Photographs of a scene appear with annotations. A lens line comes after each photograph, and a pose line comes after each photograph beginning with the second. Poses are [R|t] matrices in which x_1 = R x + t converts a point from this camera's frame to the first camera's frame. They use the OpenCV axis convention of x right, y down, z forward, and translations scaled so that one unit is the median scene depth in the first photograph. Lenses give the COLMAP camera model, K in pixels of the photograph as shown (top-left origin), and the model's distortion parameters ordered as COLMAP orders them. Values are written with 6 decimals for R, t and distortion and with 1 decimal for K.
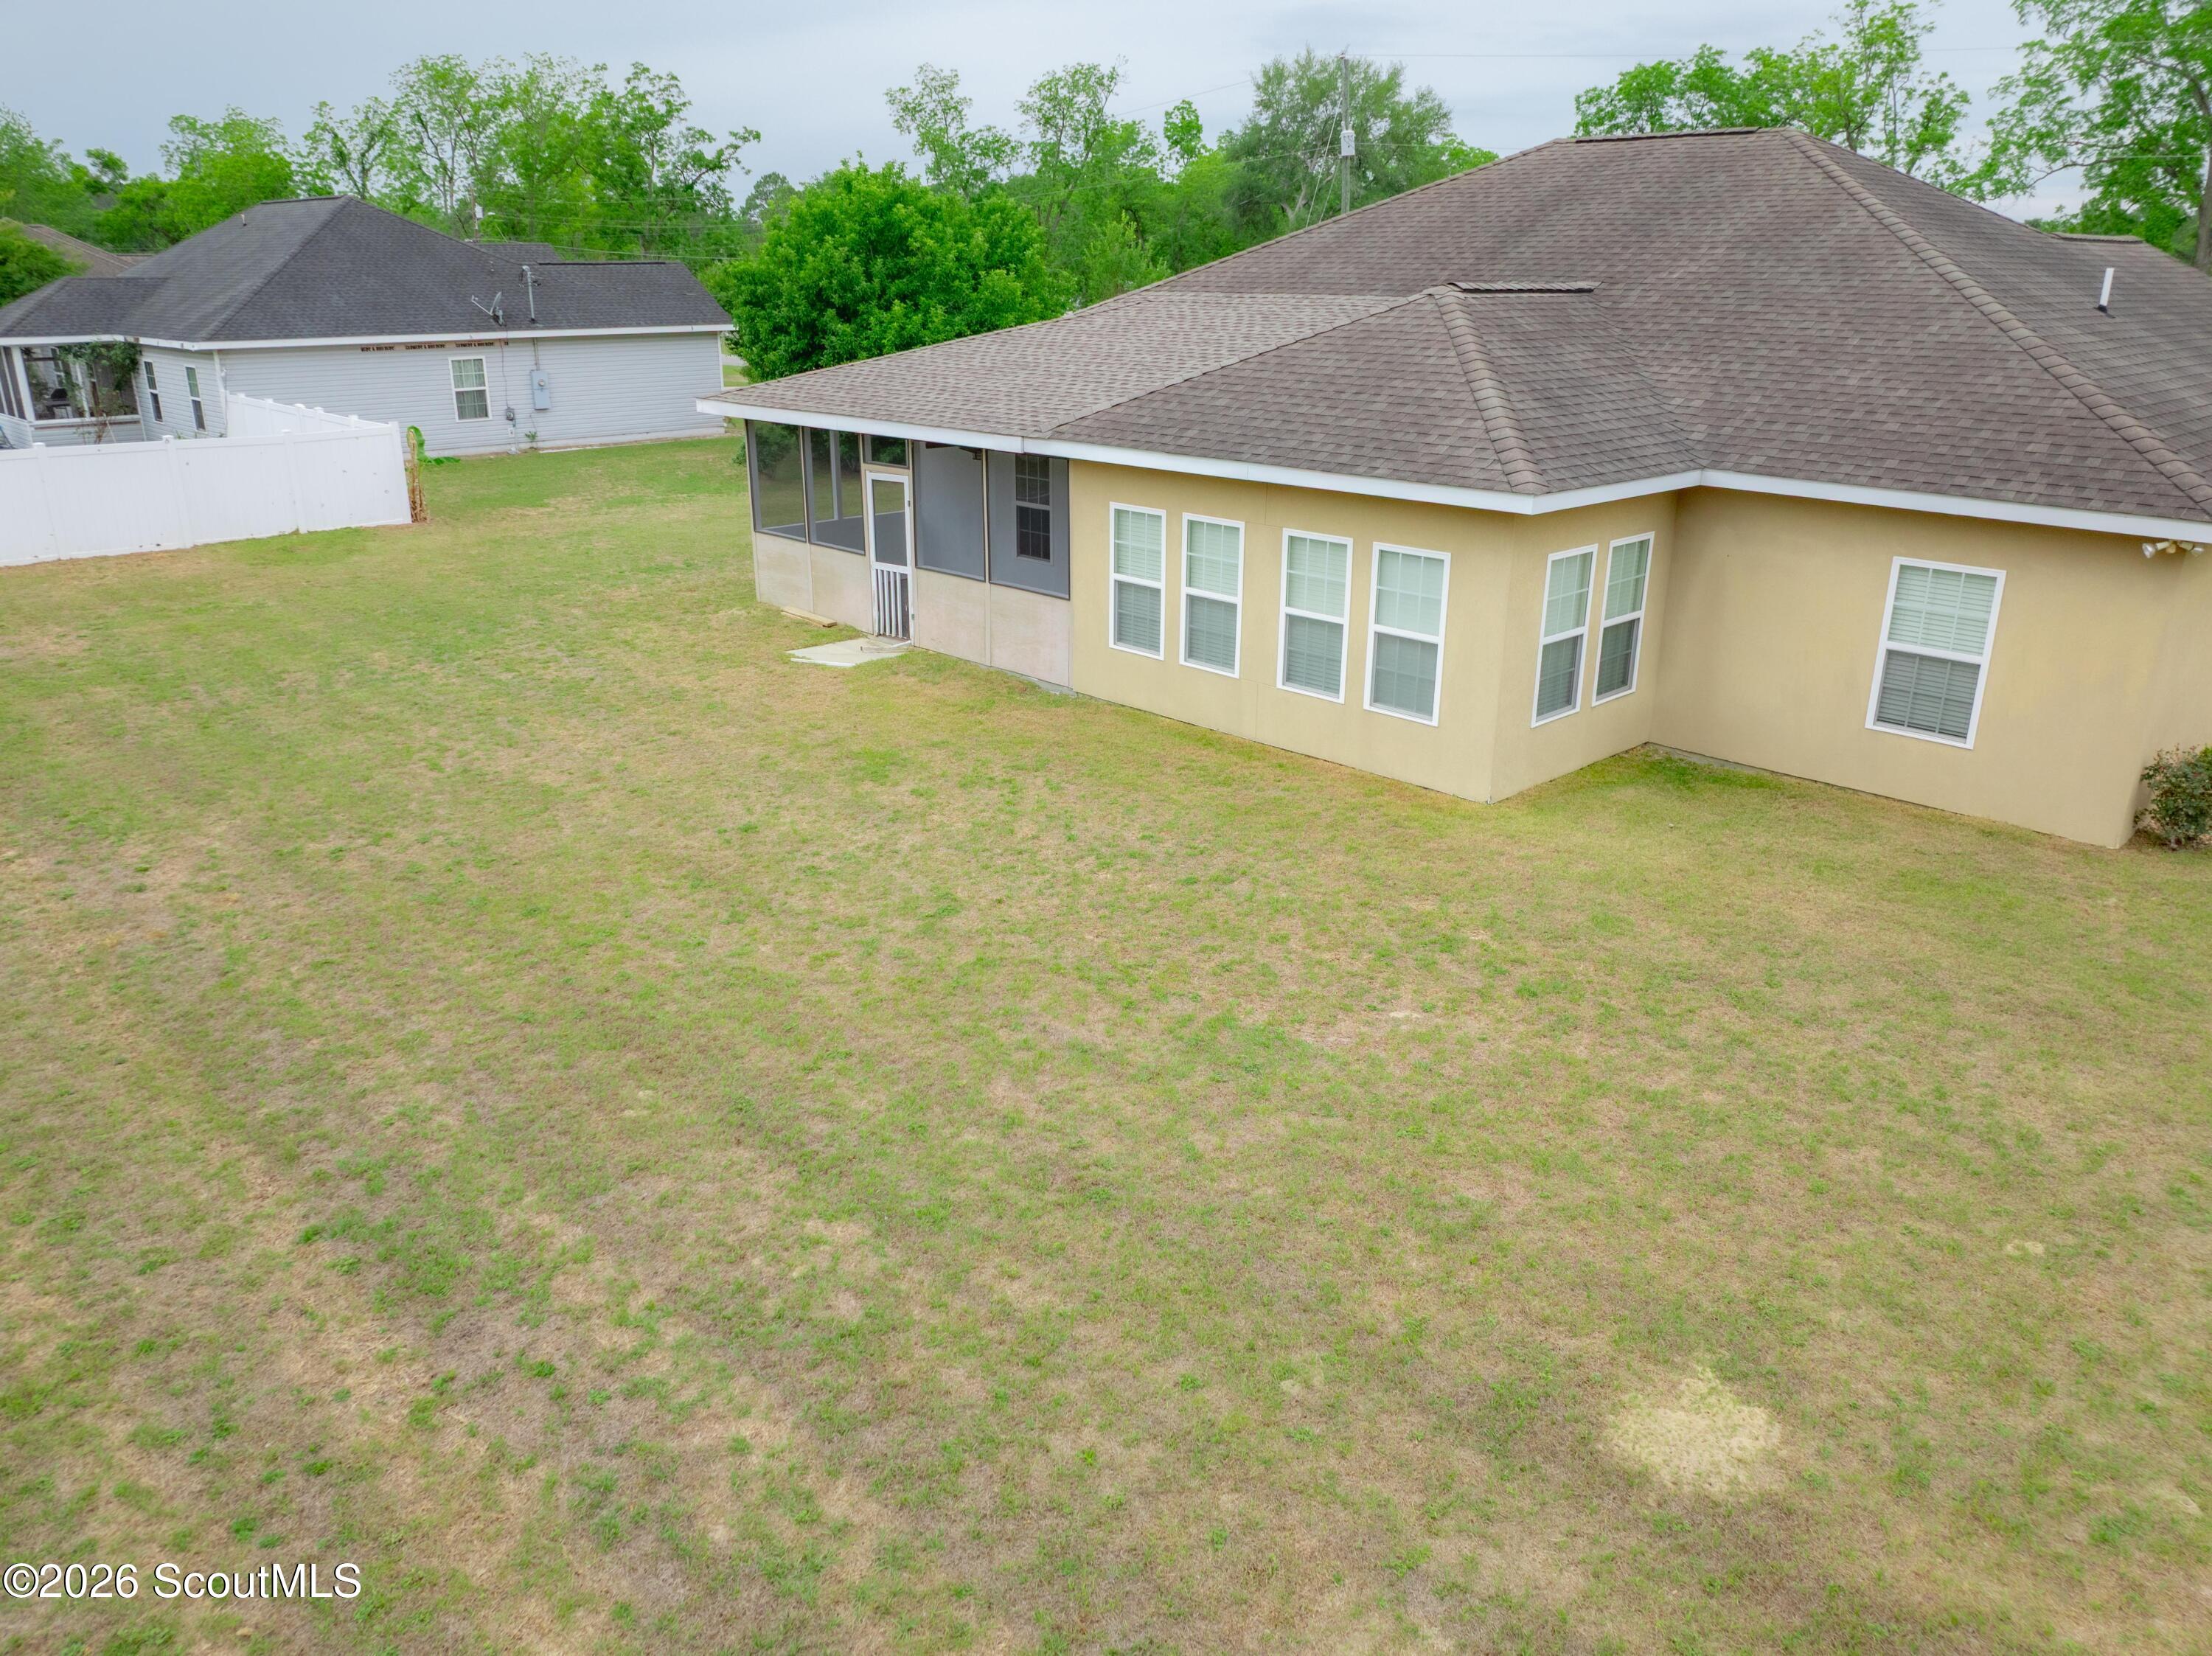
lens RADIAL K [[1542.6, 0, 1106.0], [0, 1542.6, 828.0], [0, 0, 1]] dist [-0.026556, -0.001899]
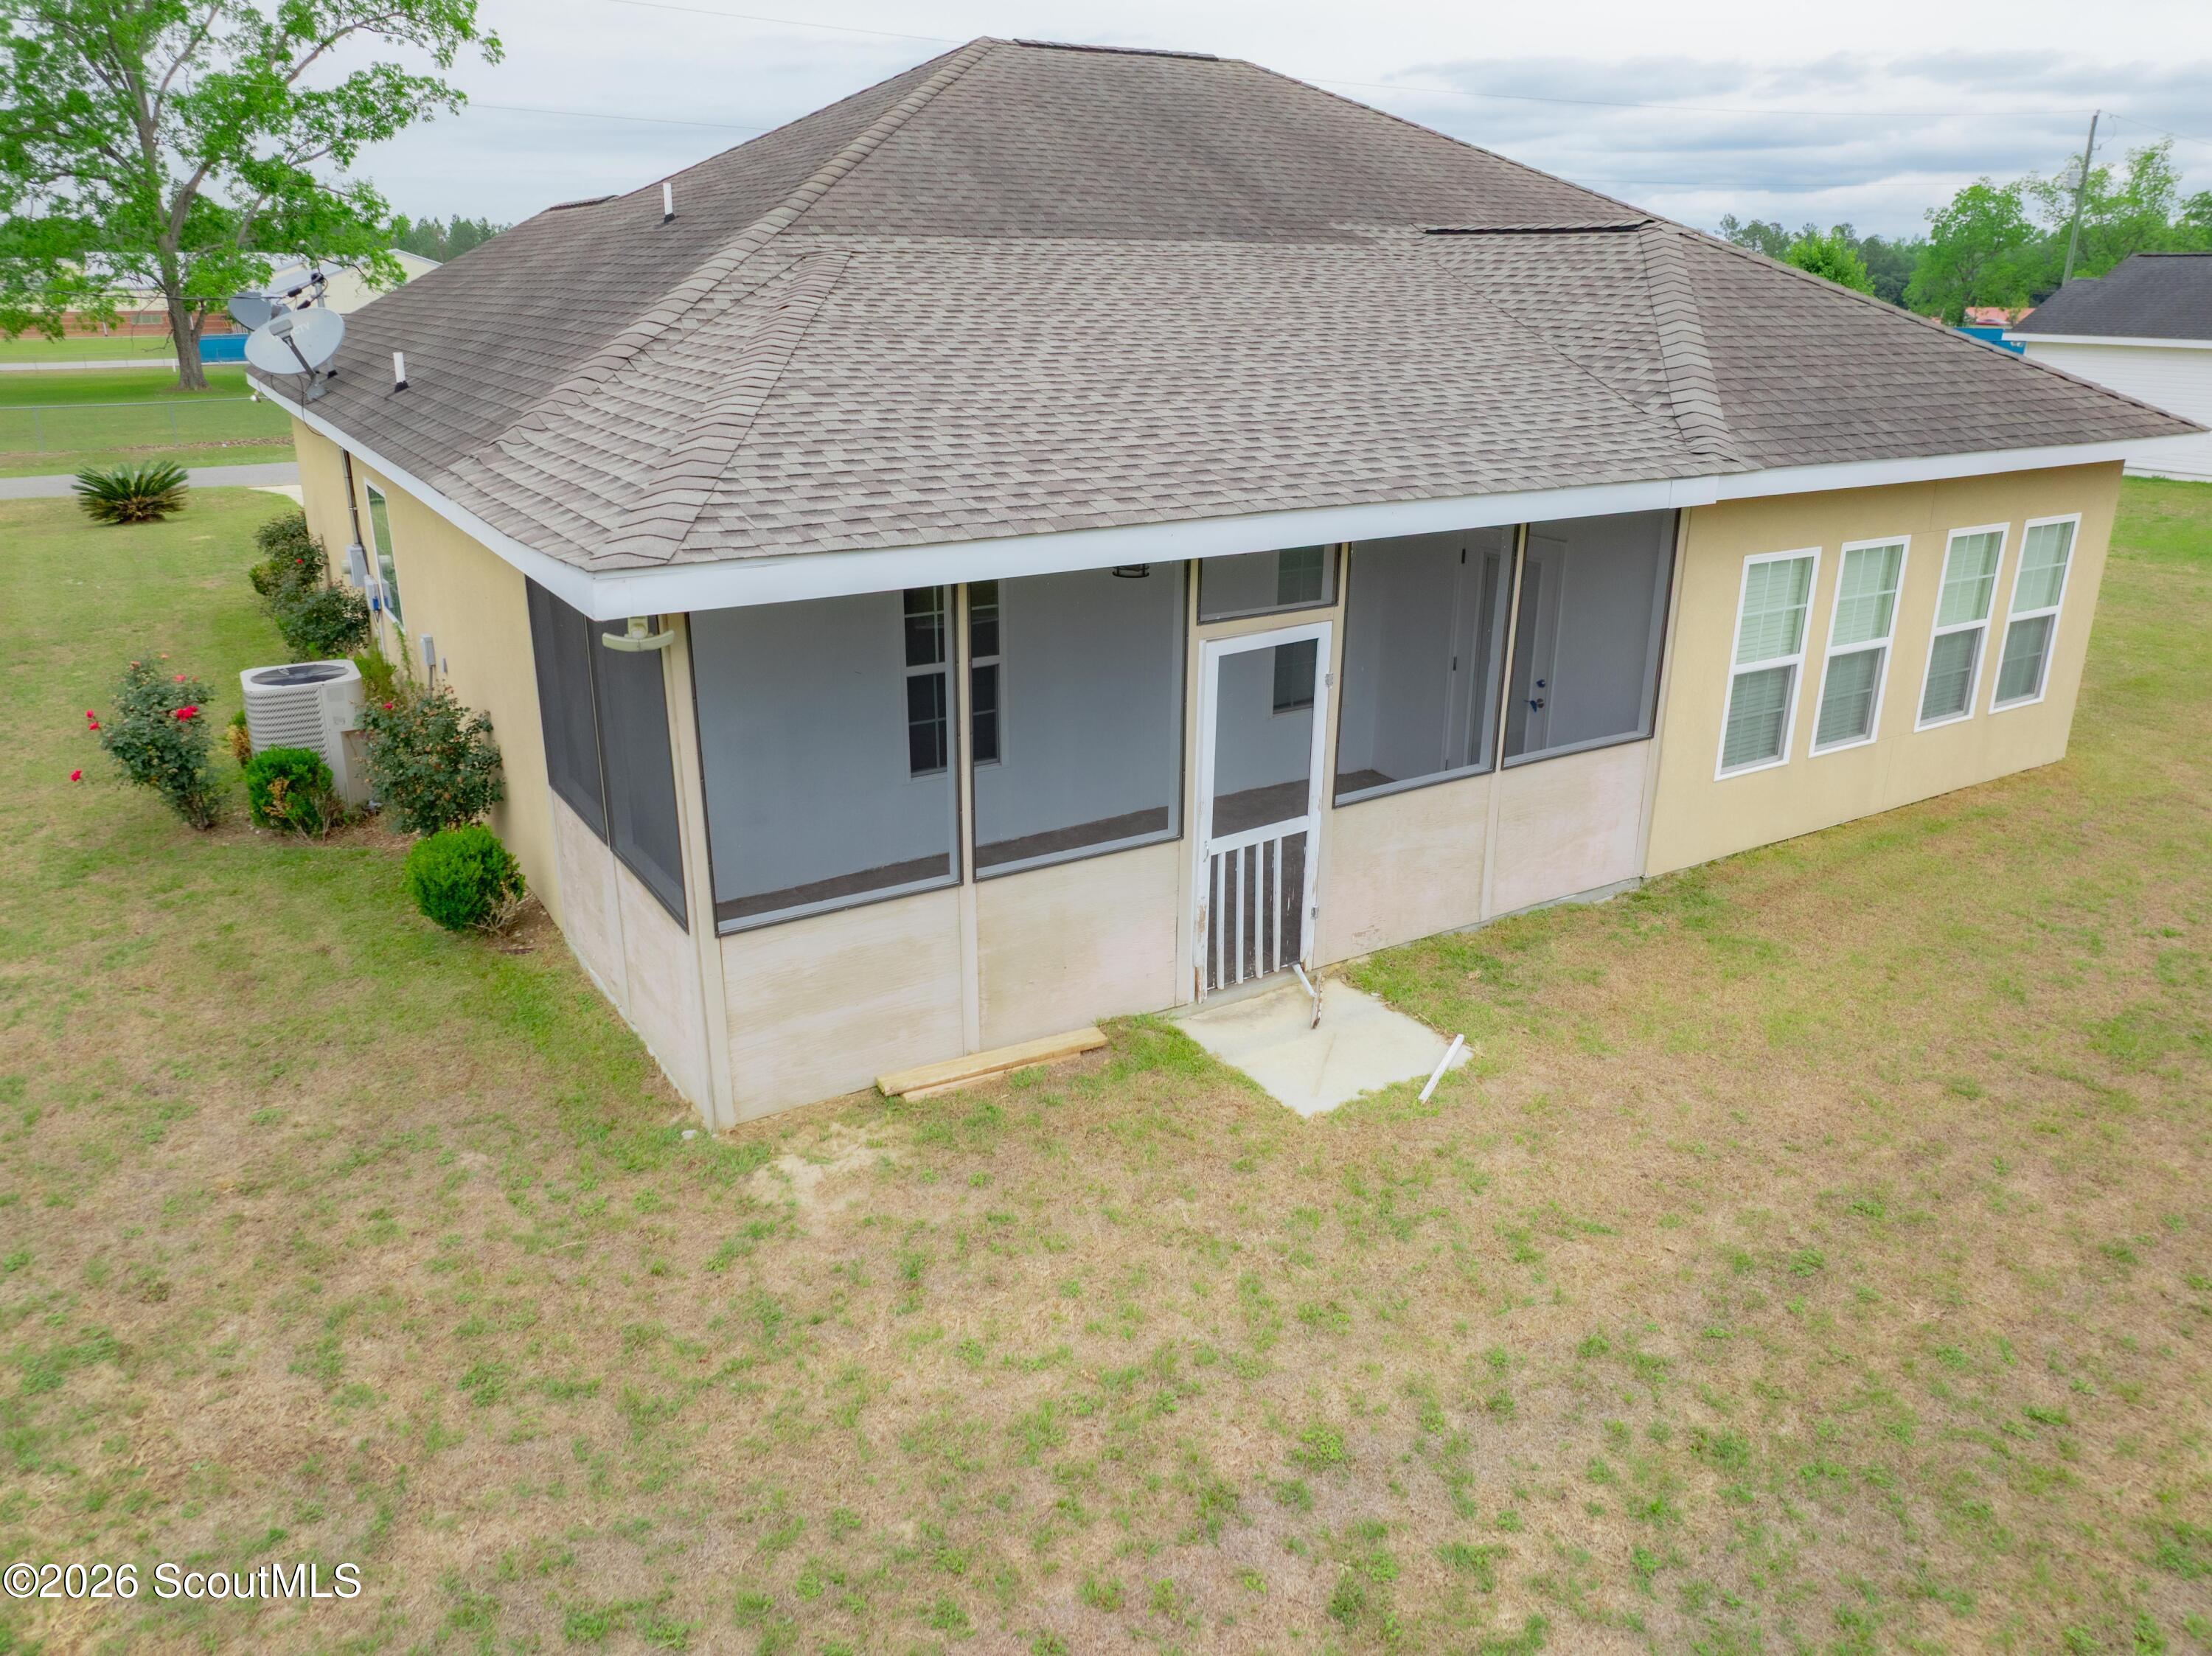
lens RADIAL K [[1542.6, 0, 1106.0], [0, 1542.6, 828.0], [0, 0, 1]] dist [-0.026556, -0.001899]
pose [[0.202928, -0.324476, 0.923870, -0.579026], [0.332305, 0.910329, 0.246729, -0.305914], [-0.921083, 0.256938, 0.292556, 0.942086]]
